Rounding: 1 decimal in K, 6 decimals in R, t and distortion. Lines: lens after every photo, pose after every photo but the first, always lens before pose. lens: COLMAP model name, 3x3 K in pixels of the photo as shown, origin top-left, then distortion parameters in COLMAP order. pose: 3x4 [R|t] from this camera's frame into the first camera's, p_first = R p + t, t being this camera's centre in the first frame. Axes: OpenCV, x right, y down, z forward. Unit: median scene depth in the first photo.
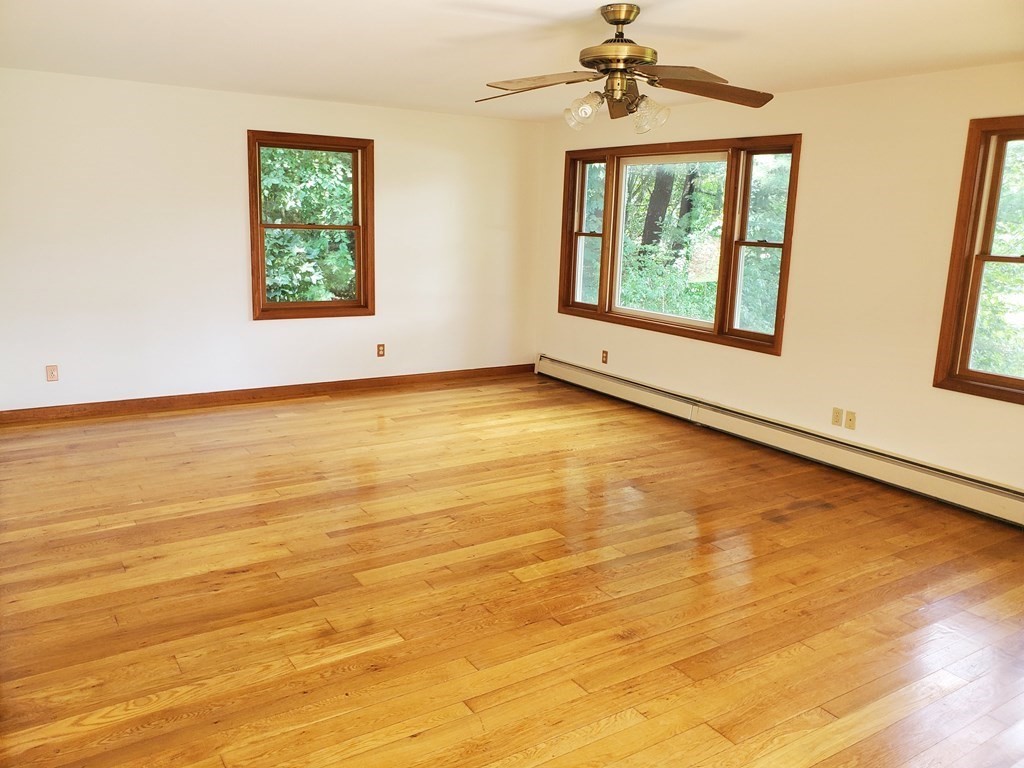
lens RADIAL K [[798.5, 0, 509.0], [0, 798.5, 365.1], [0, 0, 1]] dist [0.076416, -0.098394]
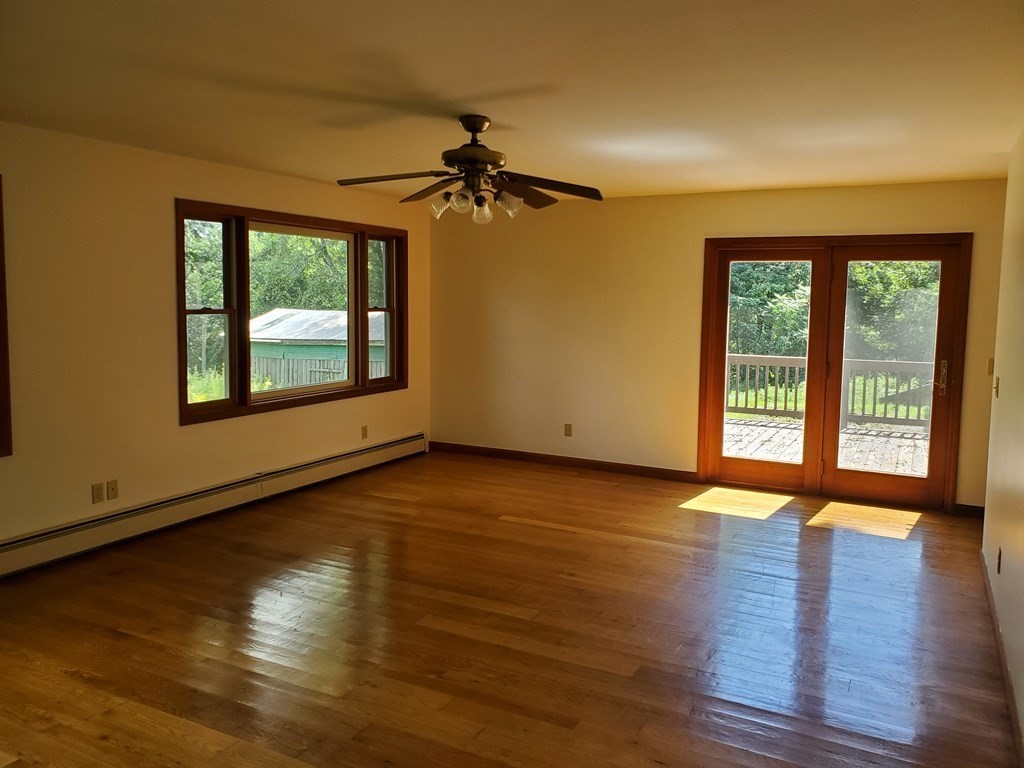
lens RADIAL K [[798.5, 0, 509.0], [0, 798.5, 365.1], [0, 0, 1]] dist [0.076416, -0.098394]
pose [[-0.500321, -0.108897, 0.858965, -0.707069], [0.129743, 0.971429, 0.198727, -0.234789], [-0.856064, 0.210871, -0.471898, 1.188551]]
